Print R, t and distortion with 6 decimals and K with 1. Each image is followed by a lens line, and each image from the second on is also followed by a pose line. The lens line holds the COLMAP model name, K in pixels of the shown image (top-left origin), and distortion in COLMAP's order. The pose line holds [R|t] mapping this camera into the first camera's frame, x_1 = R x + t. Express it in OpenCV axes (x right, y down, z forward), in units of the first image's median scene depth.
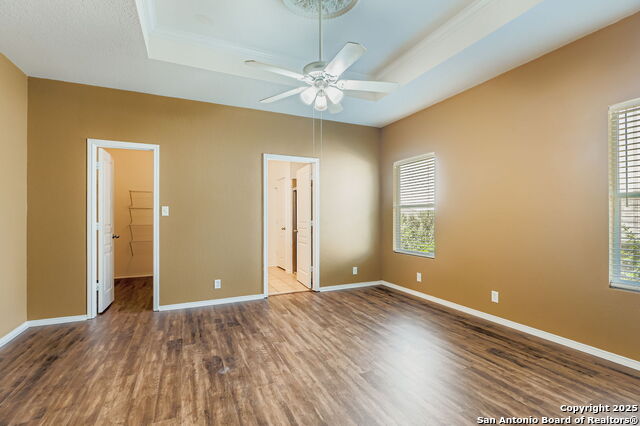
lens RADIAL K [[293.1, 0, 321.9], [0, 293.1, 210.4], [0, 0, 1]] dist [-0.001453, -0.000184]
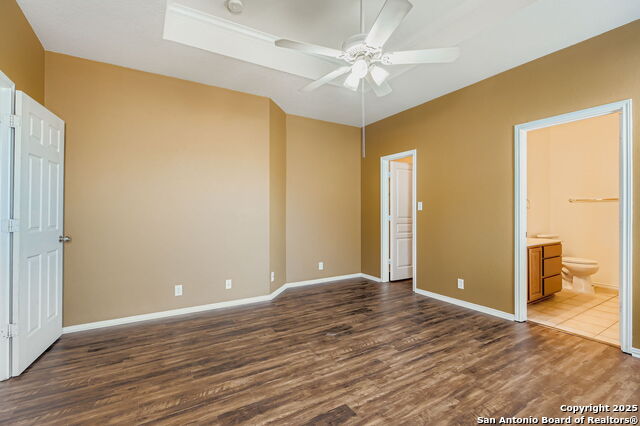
lens RADIAL K [[293.1, 0, 321.9], [0, 293.1, 210.4], [0, 0, 1]] dist [-0.001453, -0.000184]
pose [[0.120468, -0.002251, -0.992715, 0.781989], [0.022812, 0.999740, 0.000501, 0.015368], [0.992455, -0.022706, 0.120488, 0.712921]]
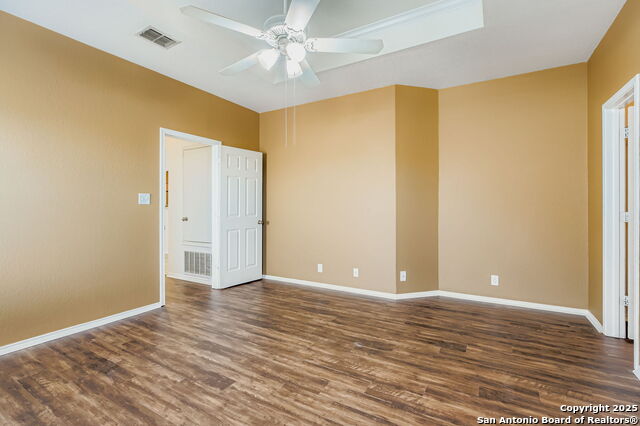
lens RADIAL K [[293.1, 0, 321.9], [0, 293.1, 210.4], [0, 0, 1]] dist [-0.001453, -0.000184]
pose [[-0.819466, 0.011800, -0.573006, 0.352428], [0.018712, 0.999806, -0.006172, 0.039763], [0.572822, -0.015780, -0.819528, 1.590481]]
